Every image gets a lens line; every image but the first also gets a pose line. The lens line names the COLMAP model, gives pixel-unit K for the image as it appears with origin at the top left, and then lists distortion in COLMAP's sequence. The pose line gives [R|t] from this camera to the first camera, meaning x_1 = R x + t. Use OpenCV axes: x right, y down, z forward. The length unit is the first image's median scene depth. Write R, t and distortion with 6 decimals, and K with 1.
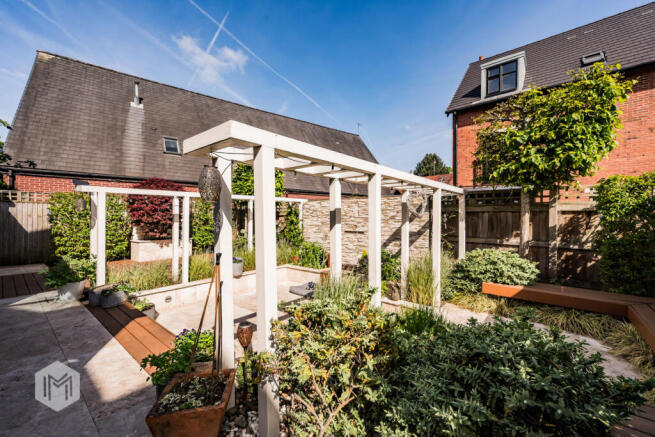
lens RADIAL K [[271.8, 0, 328.9], [0, 271.8, 214.7], [0, 0, 1]] dist [0.010290, 0.000891]
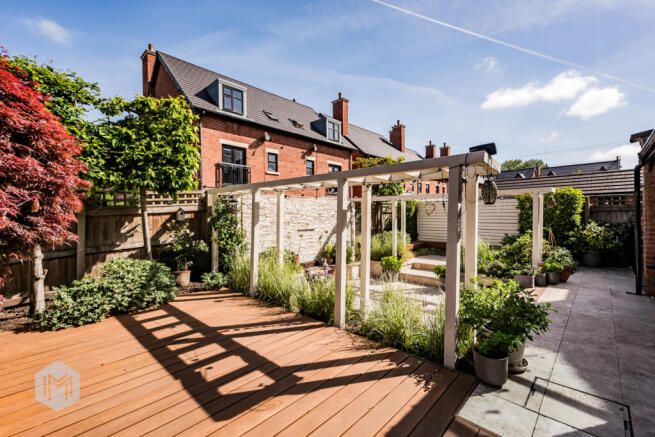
lens RADIAL K [[285.8, 0, 329.2], [0, 285.8, 214.6], [0, 0, 1]] dist [0.012614, -0.000983]
pose [[0.054783, 0.000429, 0.998498, -0.617052], [-0.000932, 0.999999, -0.000379, 0.002959], [-0.998498, -0.000910, 0.054784, 0.529904]]
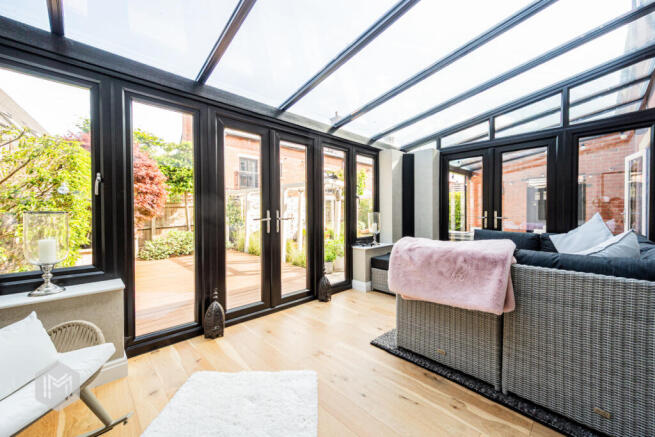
lens RADIAL K [[253.9, 0, 327.0], [0, 253.9, 217.6], [0, 0, 1]] dist [0.003622, -0.000206]
pose [[0.111842, -0.022318, 0.993475, -0.833281], [-0.006908, 0.999706, 0.023235, 0.013476], [-0.993702, -0.009462, 0.111655, 0.383515]]
